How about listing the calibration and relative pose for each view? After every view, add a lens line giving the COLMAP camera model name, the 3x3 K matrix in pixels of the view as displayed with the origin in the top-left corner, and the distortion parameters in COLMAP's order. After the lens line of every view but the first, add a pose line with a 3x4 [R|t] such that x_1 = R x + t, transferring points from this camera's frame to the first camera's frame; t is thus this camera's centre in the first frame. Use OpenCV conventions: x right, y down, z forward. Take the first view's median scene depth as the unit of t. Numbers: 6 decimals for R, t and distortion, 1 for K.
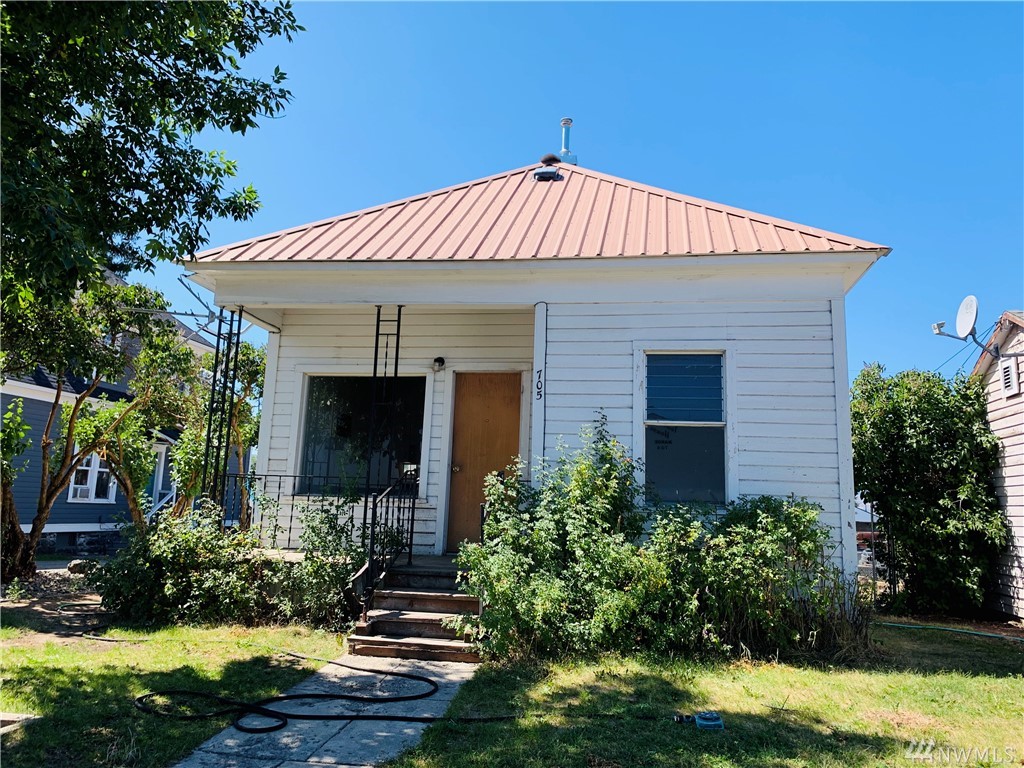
lens RADIAL K [[784.4, 0, 510.2], [0, 784.4, 374.2], [0, 0, 1]] dist [0.016372, -0.005643]
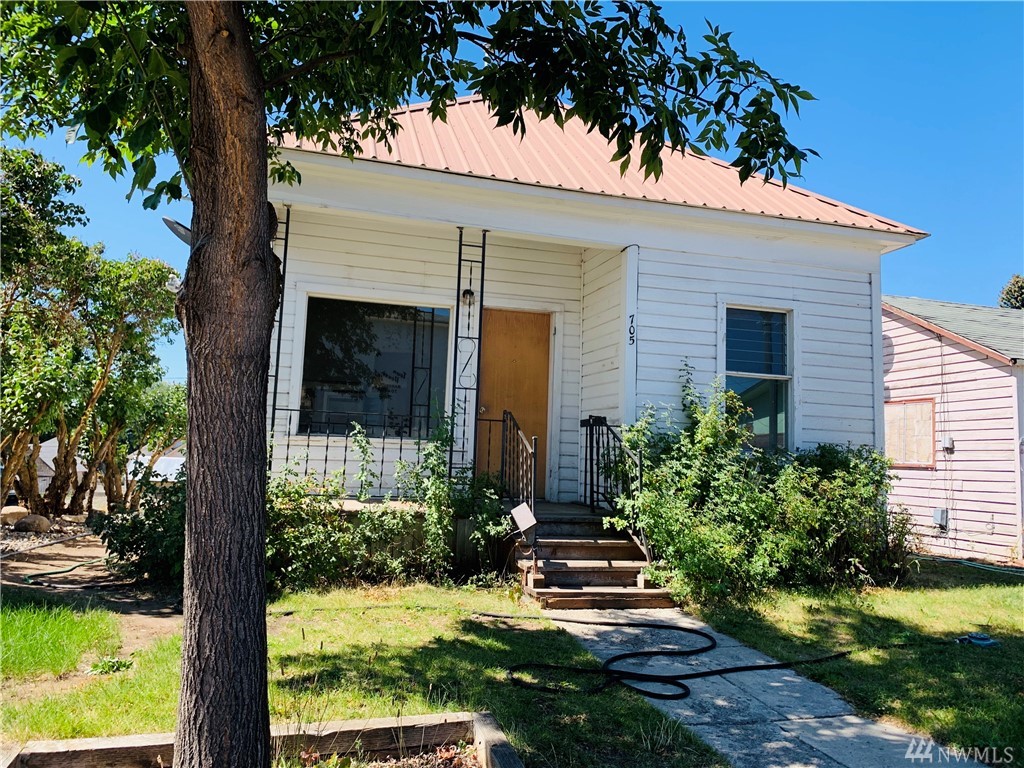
lens RADIAL K [[784.4, 0, 508.0], [0, 784.4, 389.7], [0, 0, 1]] dist [0.016372, -0.005643]
pose [[0.907790, 0.036355, 0.417846, -0.526154], [-0.077951, 0.993504, 0.082911, 0.019214], [-0.412118, -0.107837, 0.904727, 0.166003]]
